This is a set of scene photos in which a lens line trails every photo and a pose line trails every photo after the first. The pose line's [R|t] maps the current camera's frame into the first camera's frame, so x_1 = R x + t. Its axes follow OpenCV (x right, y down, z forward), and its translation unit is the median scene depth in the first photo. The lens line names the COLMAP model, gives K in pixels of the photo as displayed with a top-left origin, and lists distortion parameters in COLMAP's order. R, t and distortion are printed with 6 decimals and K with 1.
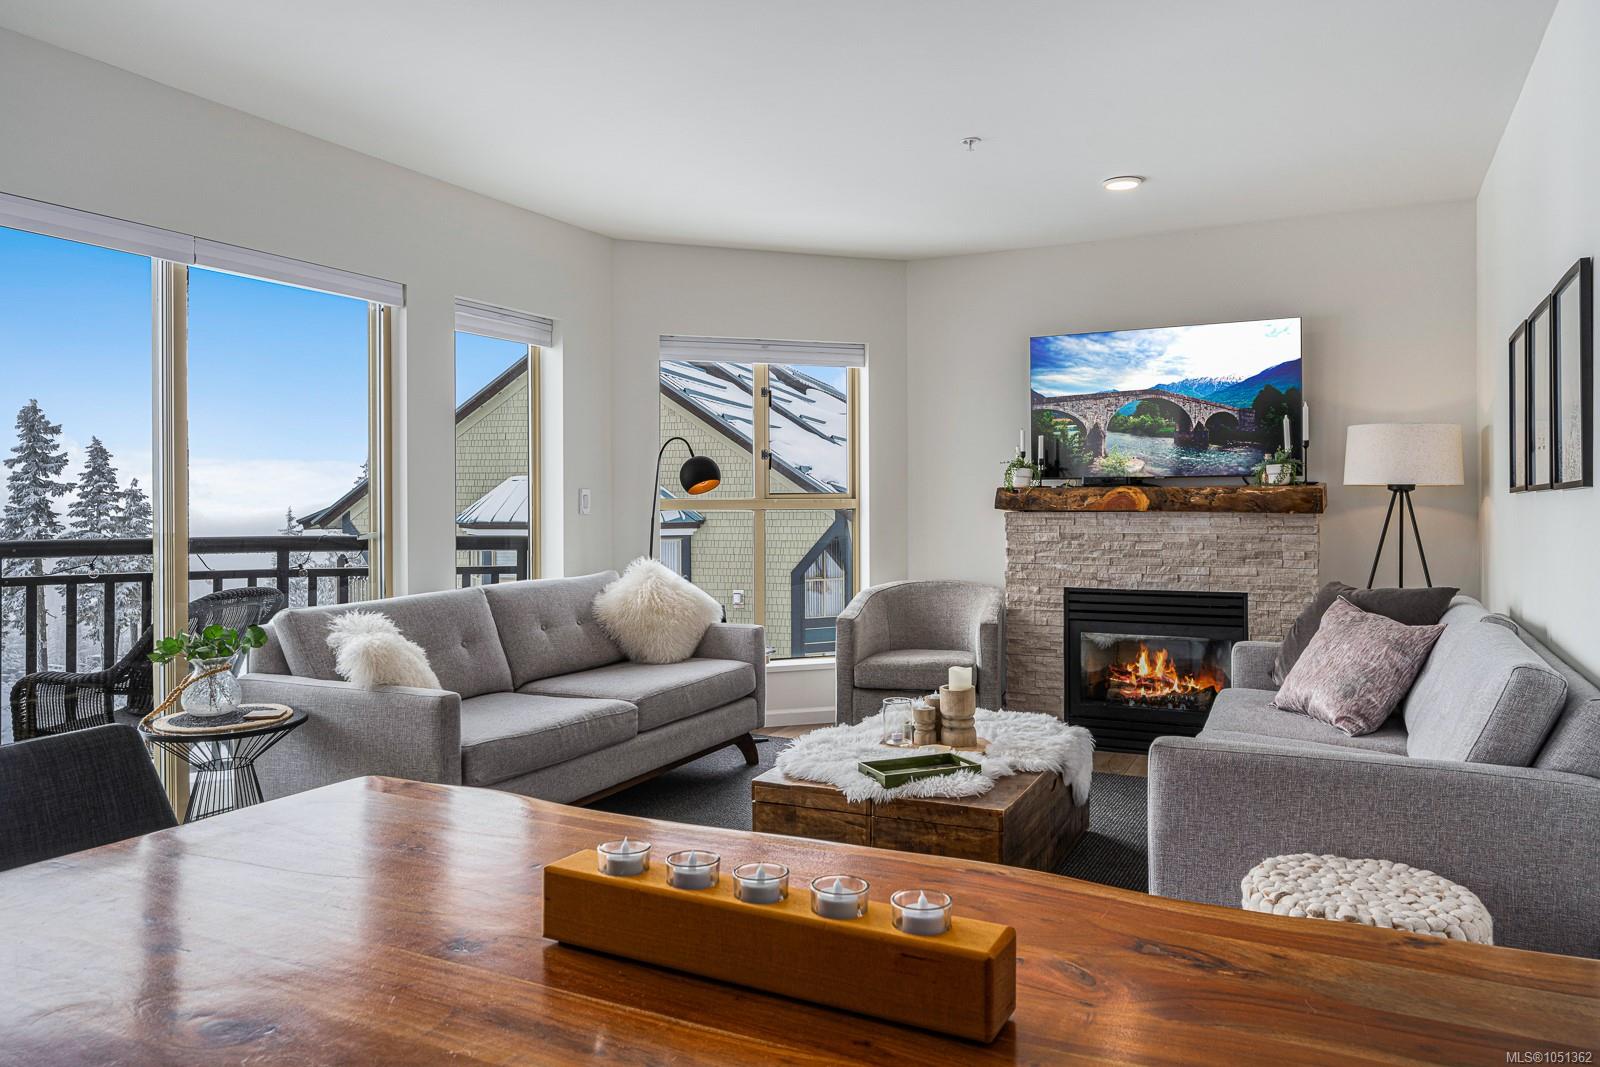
lens RADIAL K [[1054.9, 0, 798.9], [0, 1054.9, 490.4], [0, 0, 1]] dist [-0.002340, -0.000917]
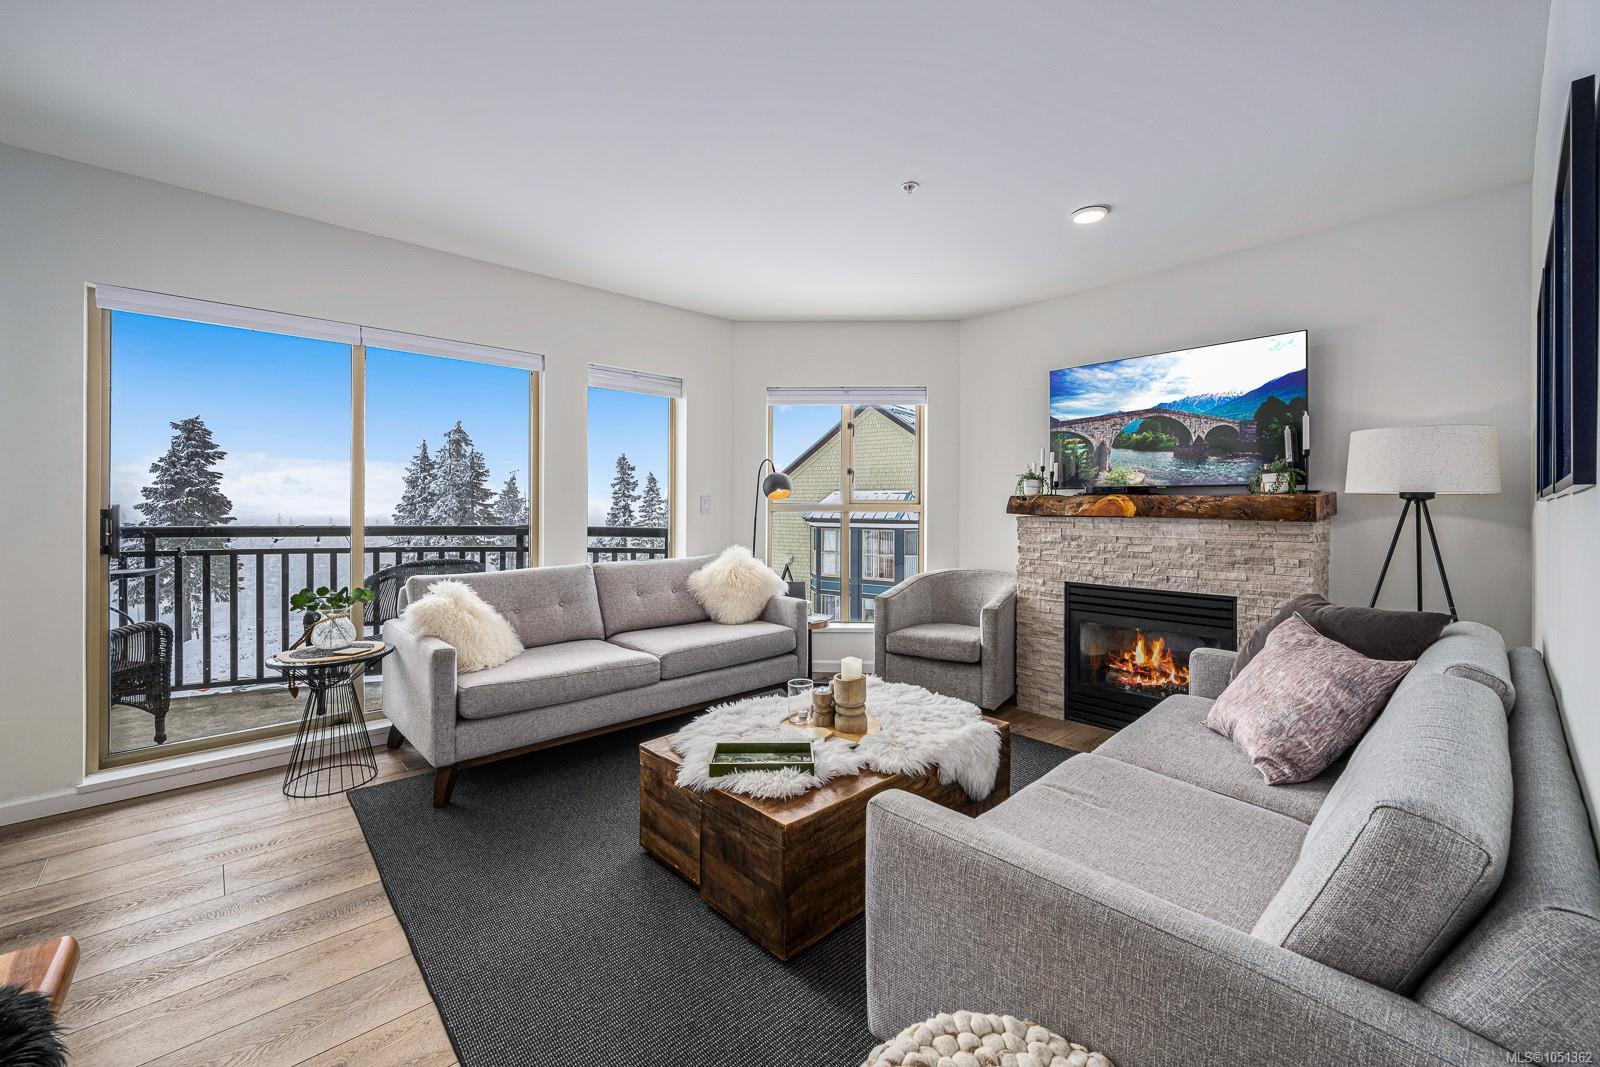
lens RADIAL K [[628.7, 0, 802.8], [0, 628.7, 500.9], [0, 0, 1]] dist [-0.000770, -0.000091]
pose [[0.939748, 0.005120, -0.341830, 0.227601], [-0.004863, 0.999987, 0.001610, 0.003406], [0.341834, 0.000150, 0.939760, 0.261840]]
